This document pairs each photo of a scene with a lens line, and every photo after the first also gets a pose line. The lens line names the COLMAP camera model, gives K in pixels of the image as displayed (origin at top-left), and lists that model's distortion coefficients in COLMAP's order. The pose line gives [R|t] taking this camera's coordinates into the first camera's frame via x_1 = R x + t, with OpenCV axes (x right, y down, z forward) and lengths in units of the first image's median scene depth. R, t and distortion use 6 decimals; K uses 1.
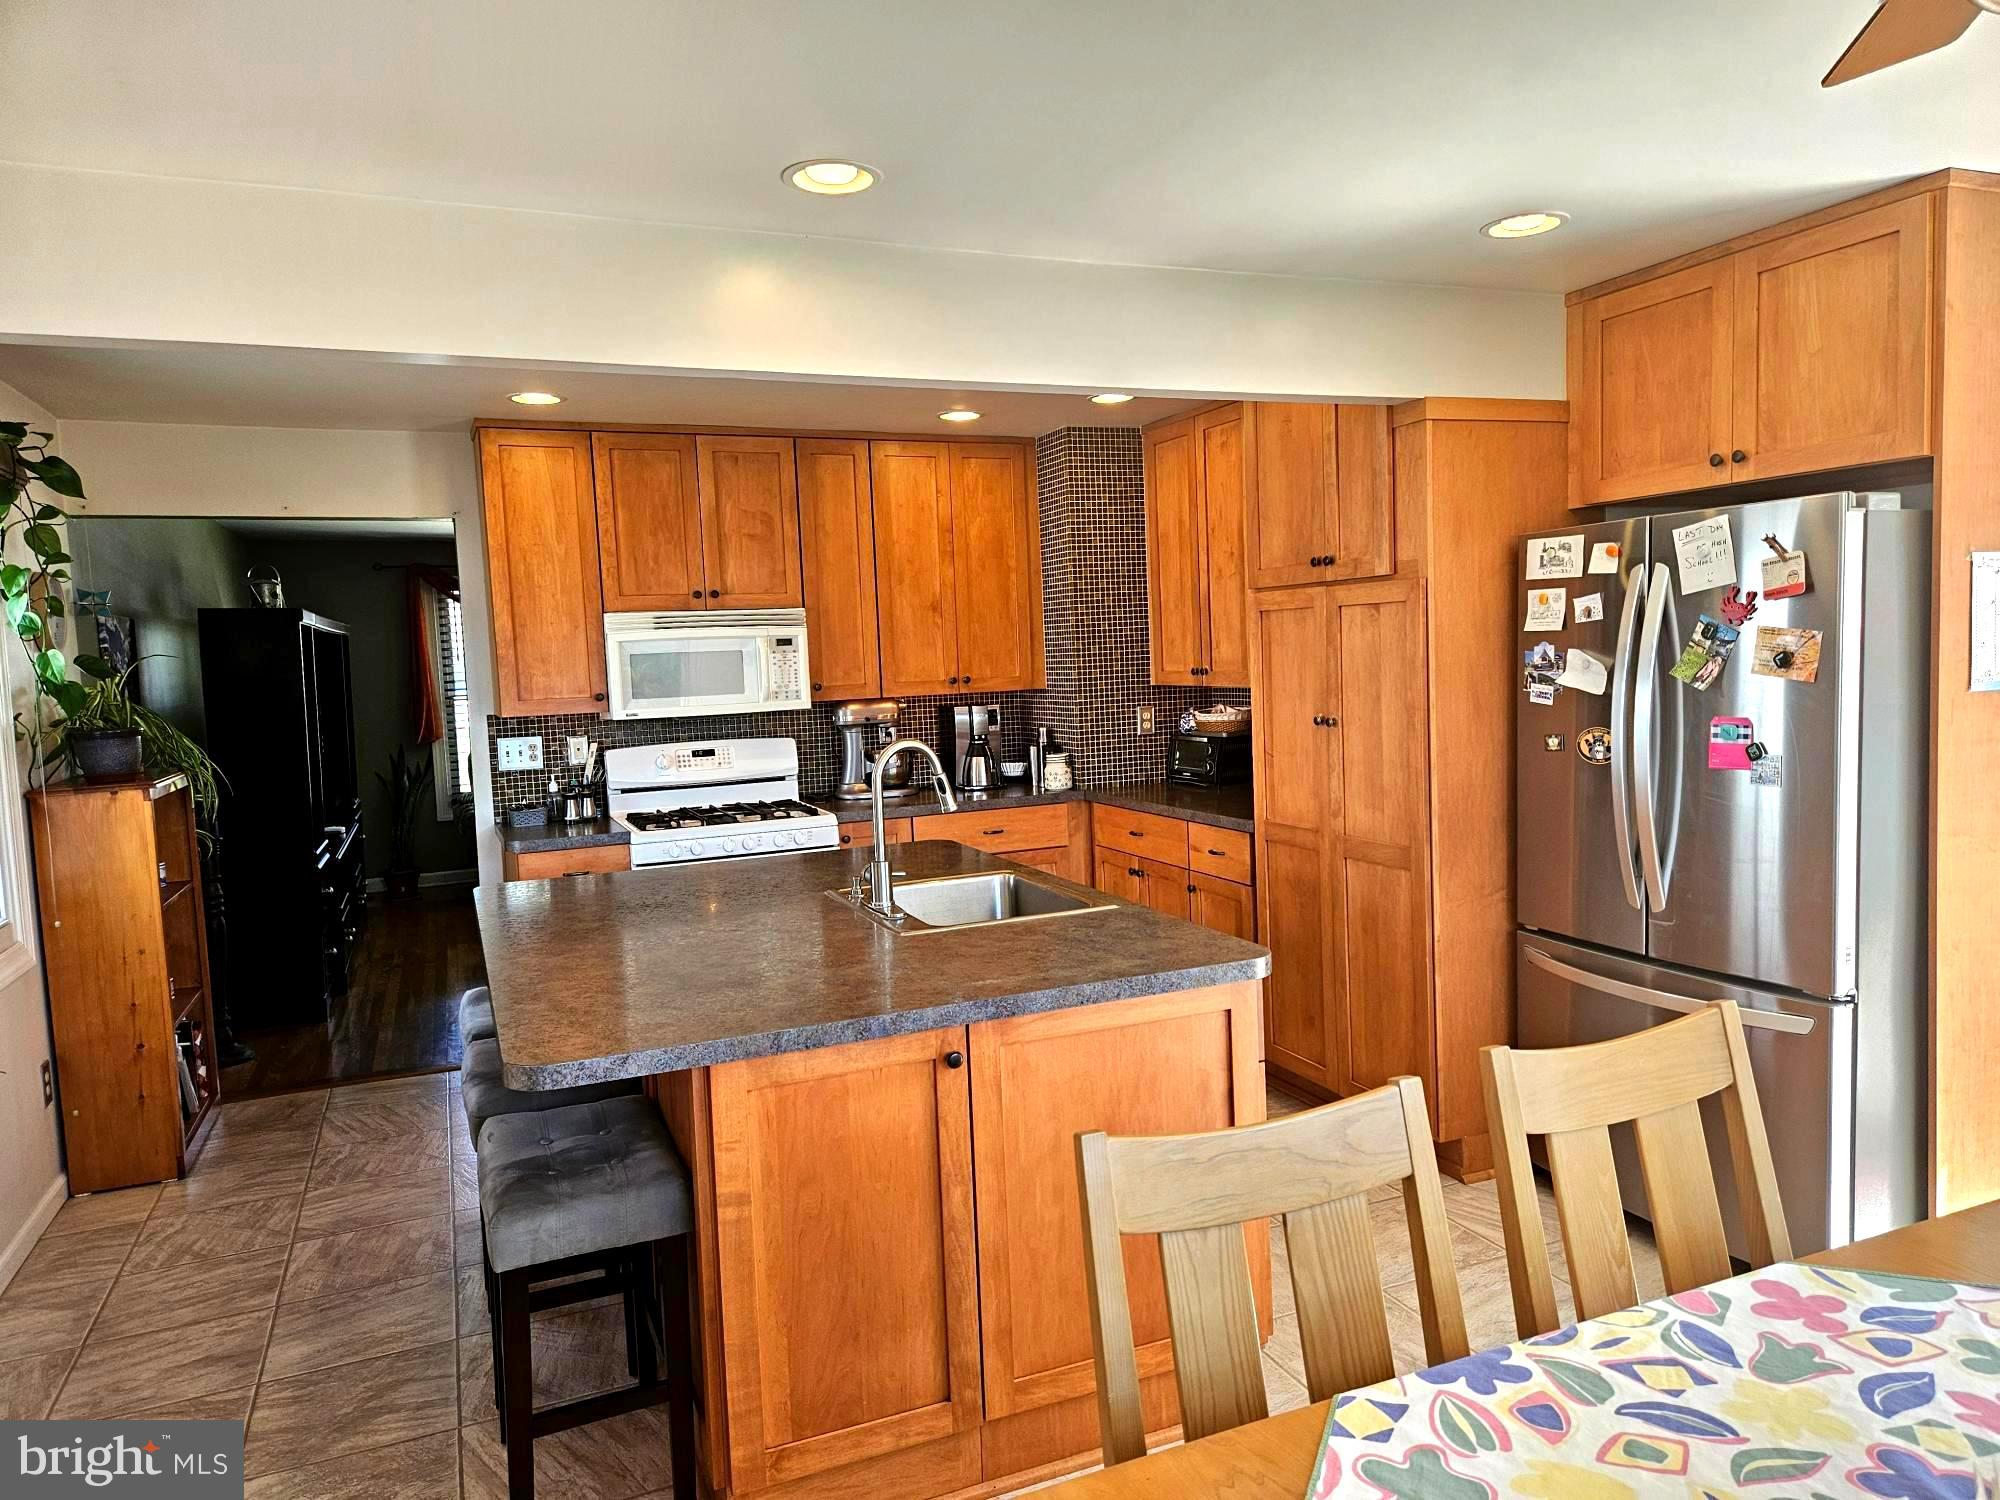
lens RADIAL K [[1333.9, 0, 1025.0], [0, 1333.9, 752.0], [0, 0, 1]] dist [0.055266, -0.047060]
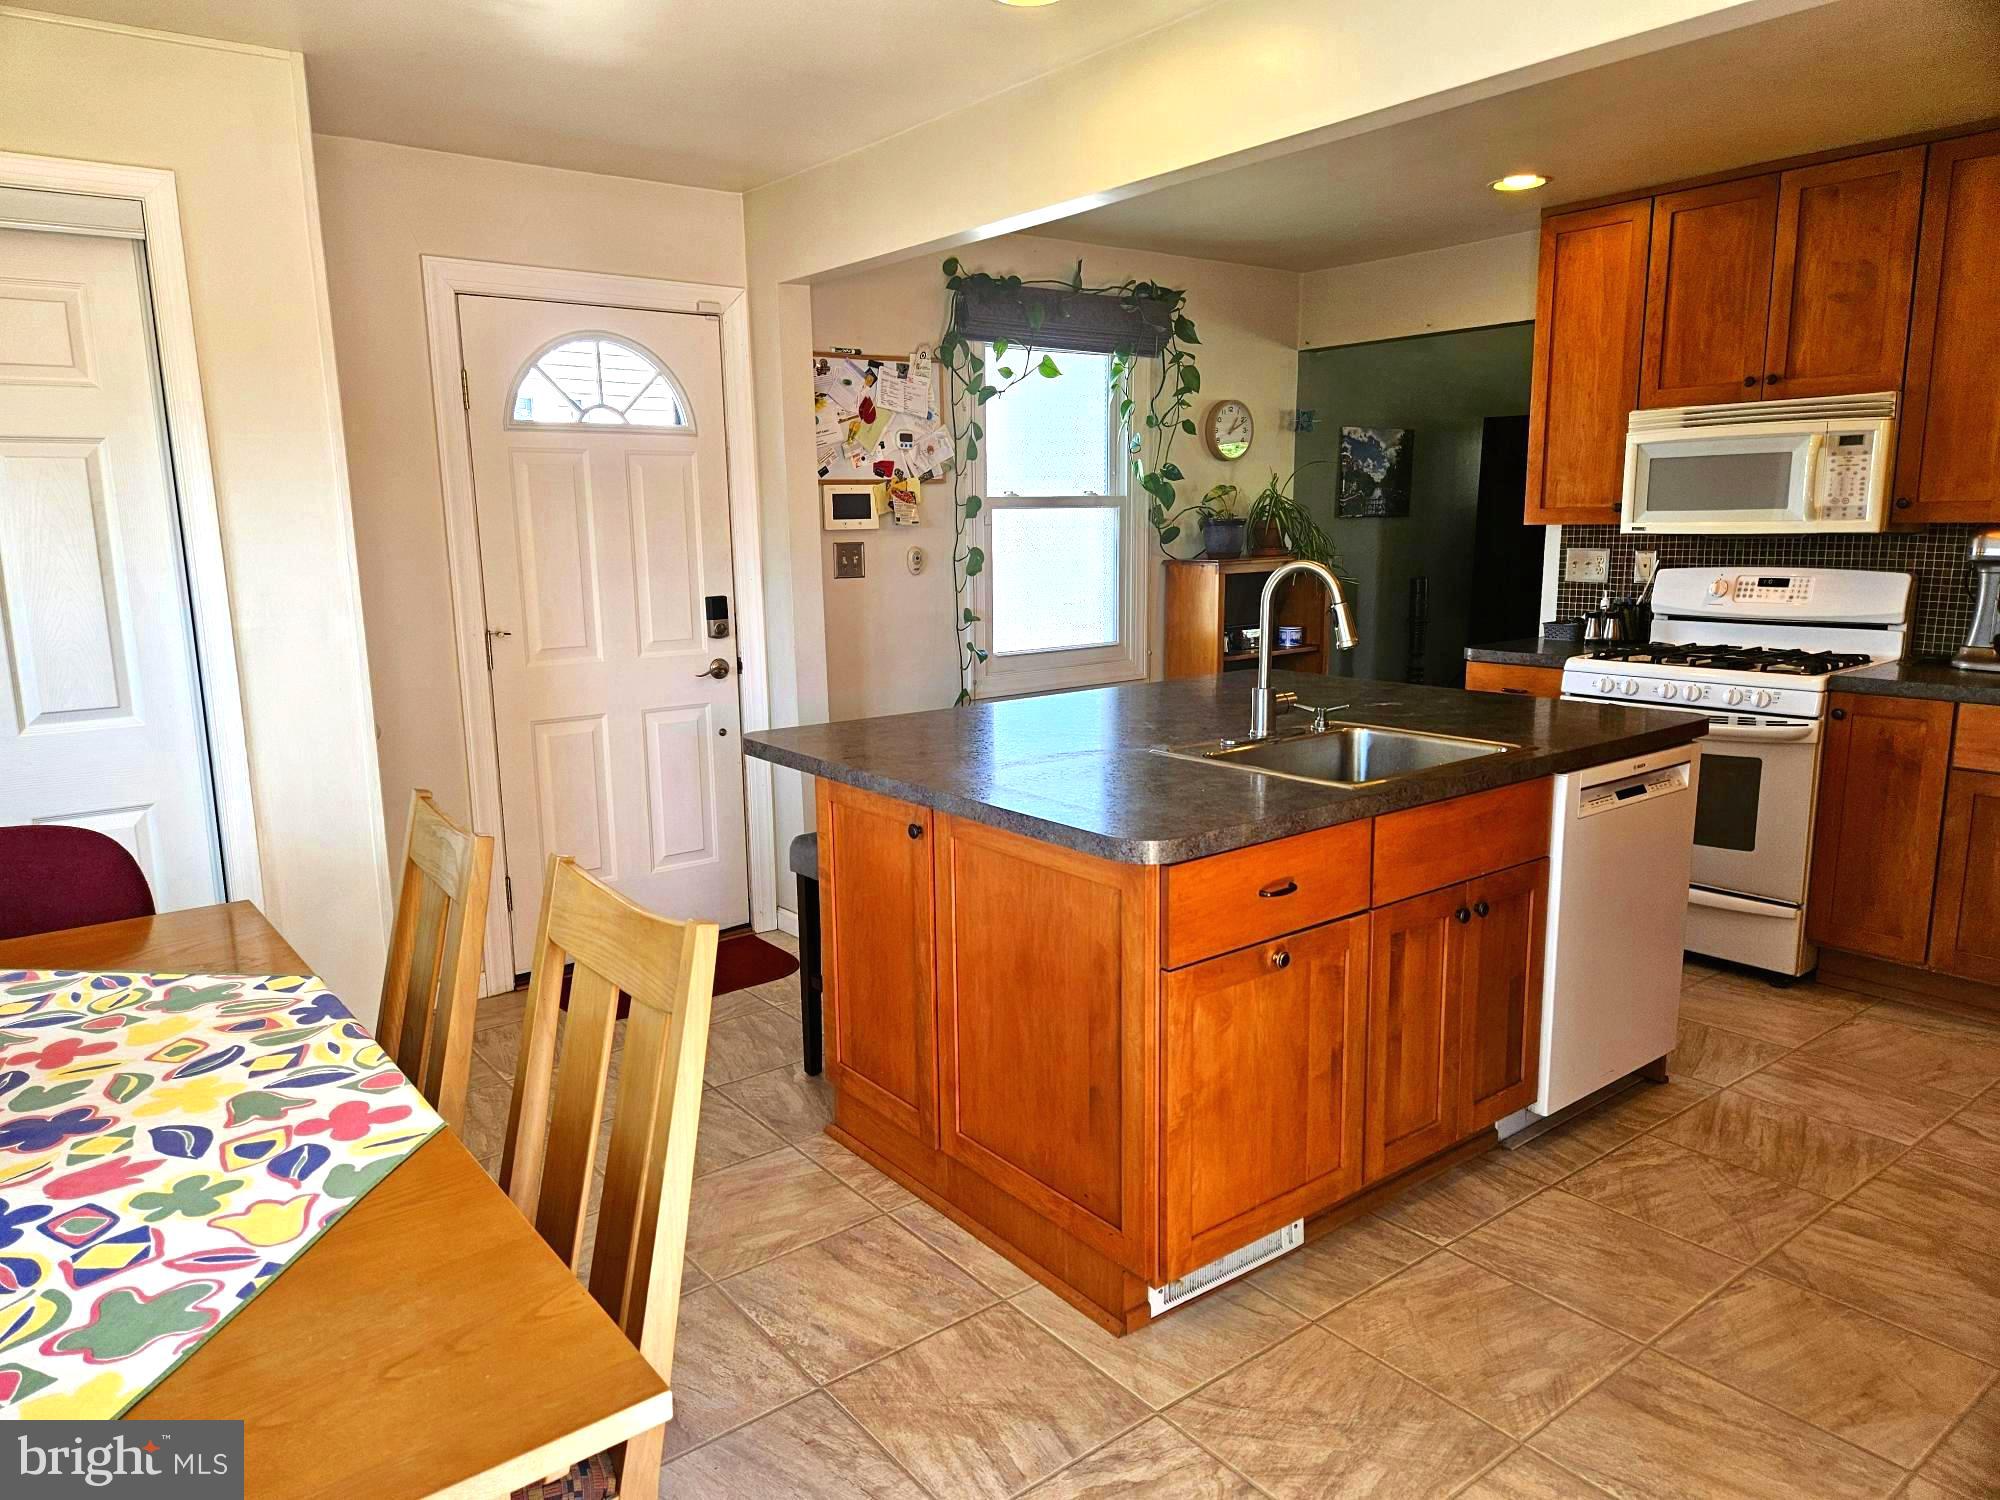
lens RADIAL K [[1333.9, 0, 979.6], [0, 1333.9, 763.6], [0, 0, 1]] dist [0.055266, -0.047060]
pose [[0.247314, 0.215041, -0.944772, 0.470866], [-0.068478, 0.976502, 0.204338, -0.028376], [0.966513, 0.014161, 0.256228, 0.352001]]
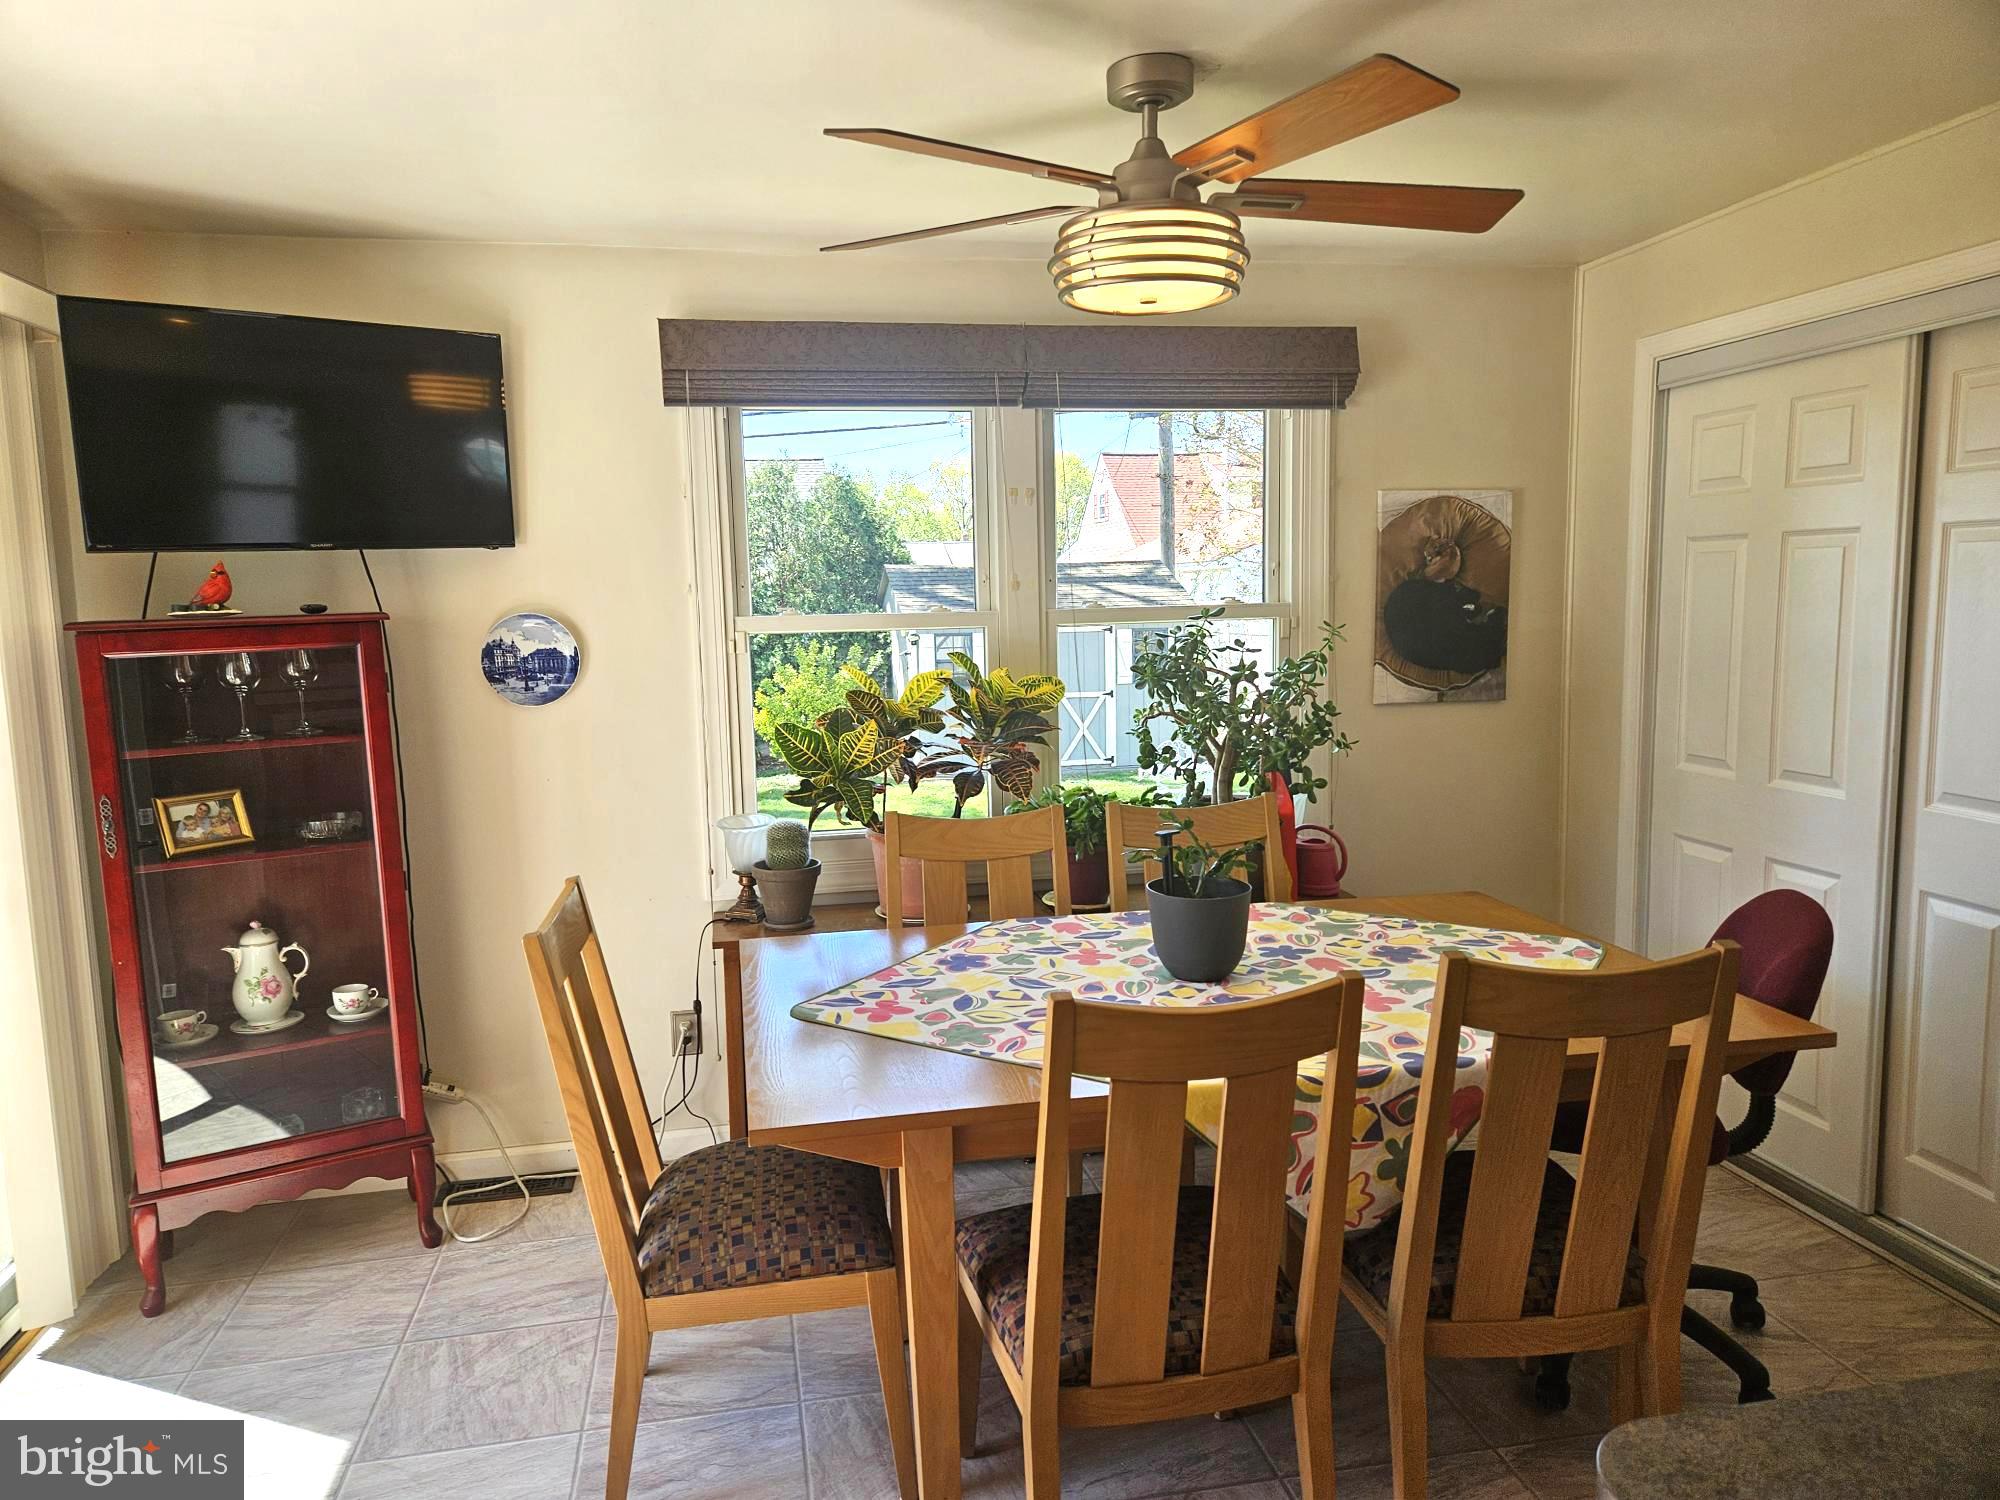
lens RADIAL K [[1333.9, 0, 992.5], [0, 1333.9, 748.5], [0, 0, 1]] dist [0.055266, -0.047060]
pose [[-0.974146, 0.036512, 0.222951, 0.019895], [0.079468, 0.979165, 0.186869, -0.058443], [-0.211483, 0.199755, -0.956751, 0.727193]]
